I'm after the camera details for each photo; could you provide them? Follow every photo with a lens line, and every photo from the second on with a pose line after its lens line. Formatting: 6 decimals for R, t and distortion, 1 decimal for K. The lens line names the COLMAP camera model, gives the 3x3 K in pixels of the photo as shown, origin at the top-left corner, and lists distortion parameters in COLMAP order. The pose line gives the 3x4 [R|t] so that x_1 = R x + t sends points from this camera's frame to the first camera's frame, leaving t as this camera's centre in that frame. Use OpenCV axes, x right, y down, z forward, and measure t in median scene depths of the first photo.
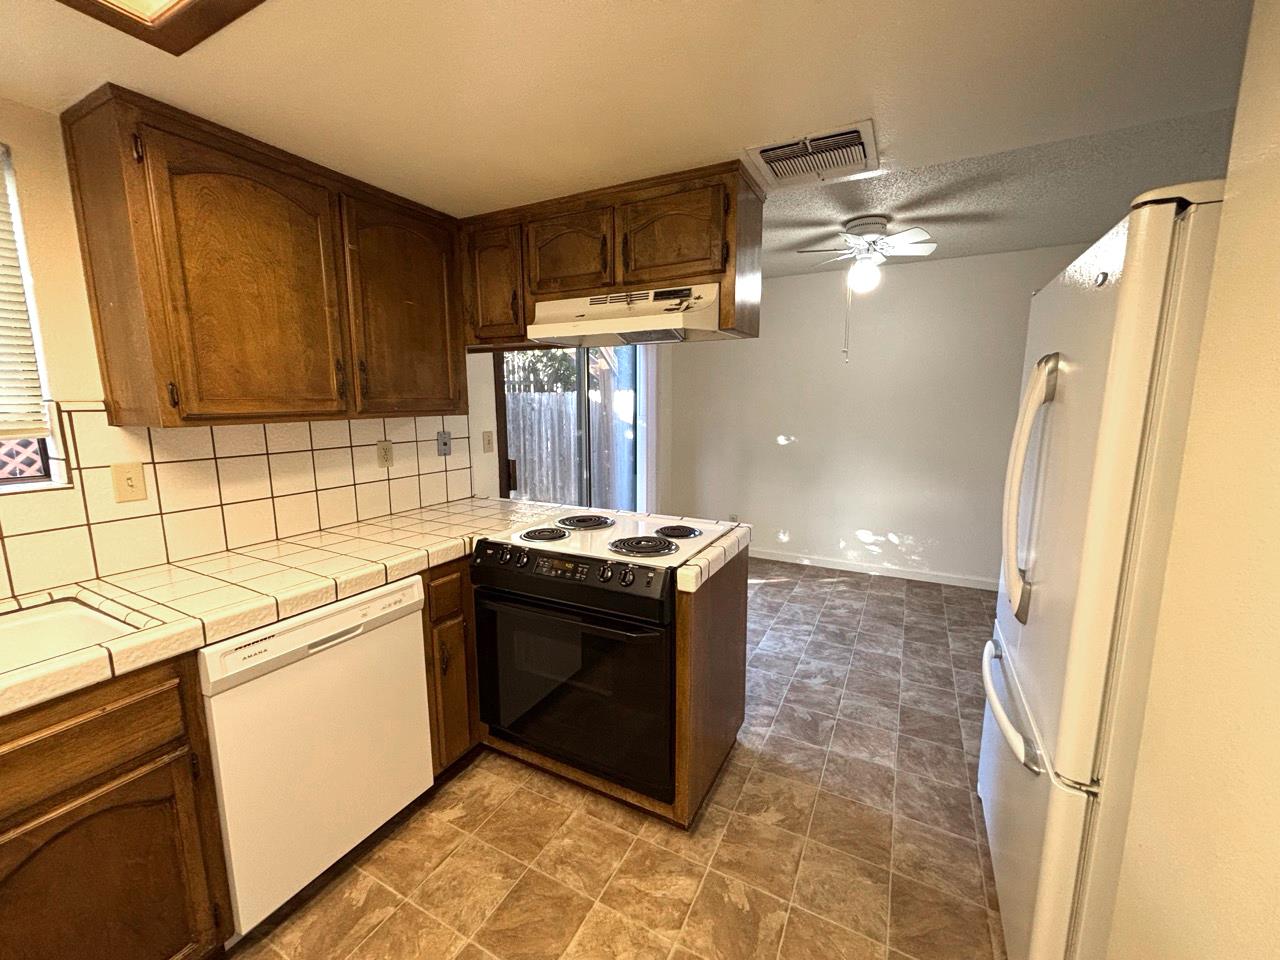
lens RADIAL K [[514.3, 0, 644.6], [0, 514.3, 474.9], [0, 0, 1]] dist [0.003303, 0.000246]
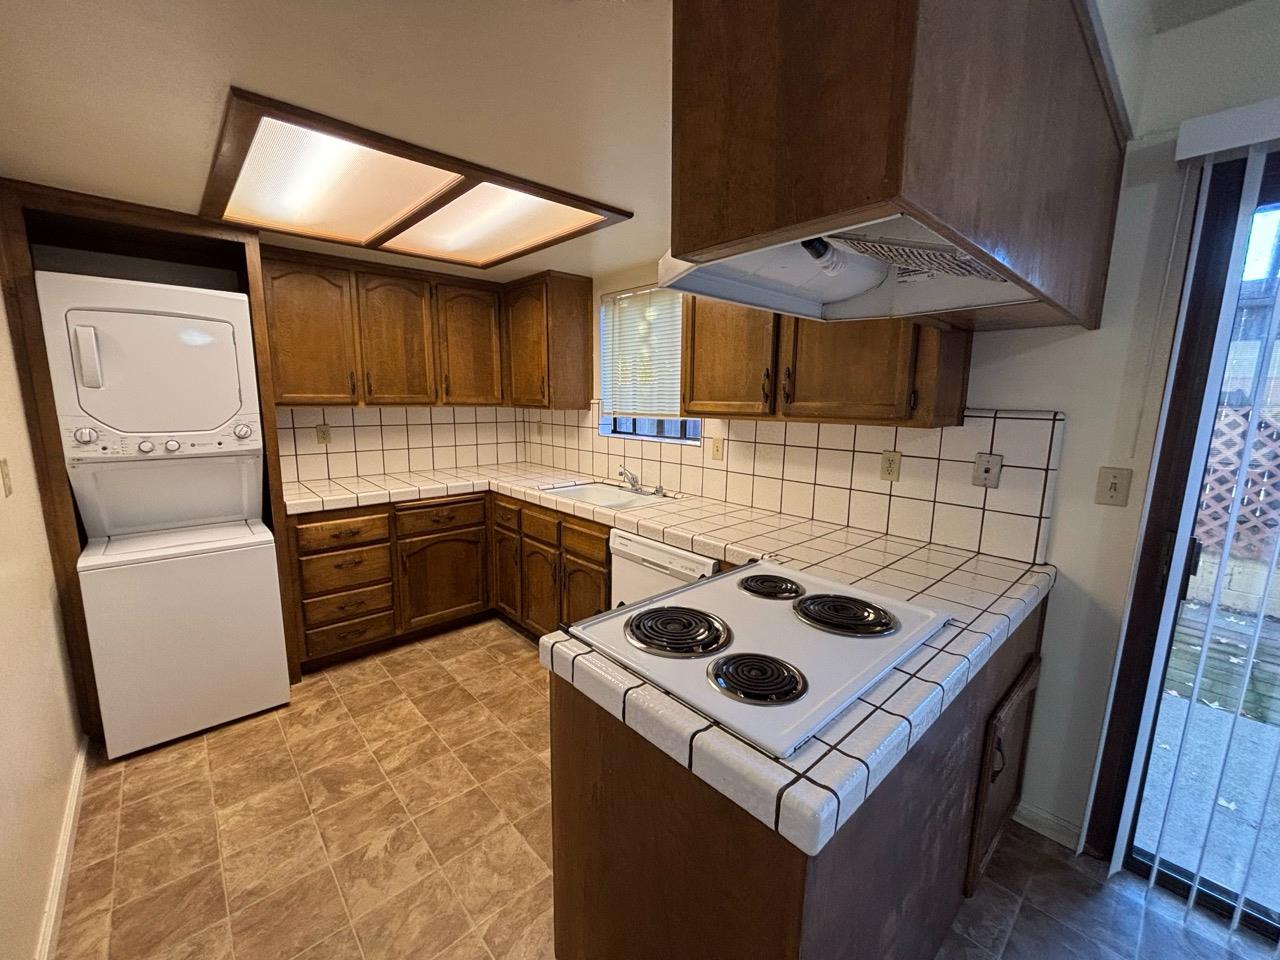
lens RADIAL K [[514.3, 0, 647.7], [0, 514.3, 484.3], [0, 0, 1]] dist [0.003303, 0.000246]
pose [[-0.328844, 0.160376, -0.930667, 0.756645], [-0.150957, 0.963877, 0.219439, -0.229472], [0.932241, 0.212651, -0.292755, 1.415687]]
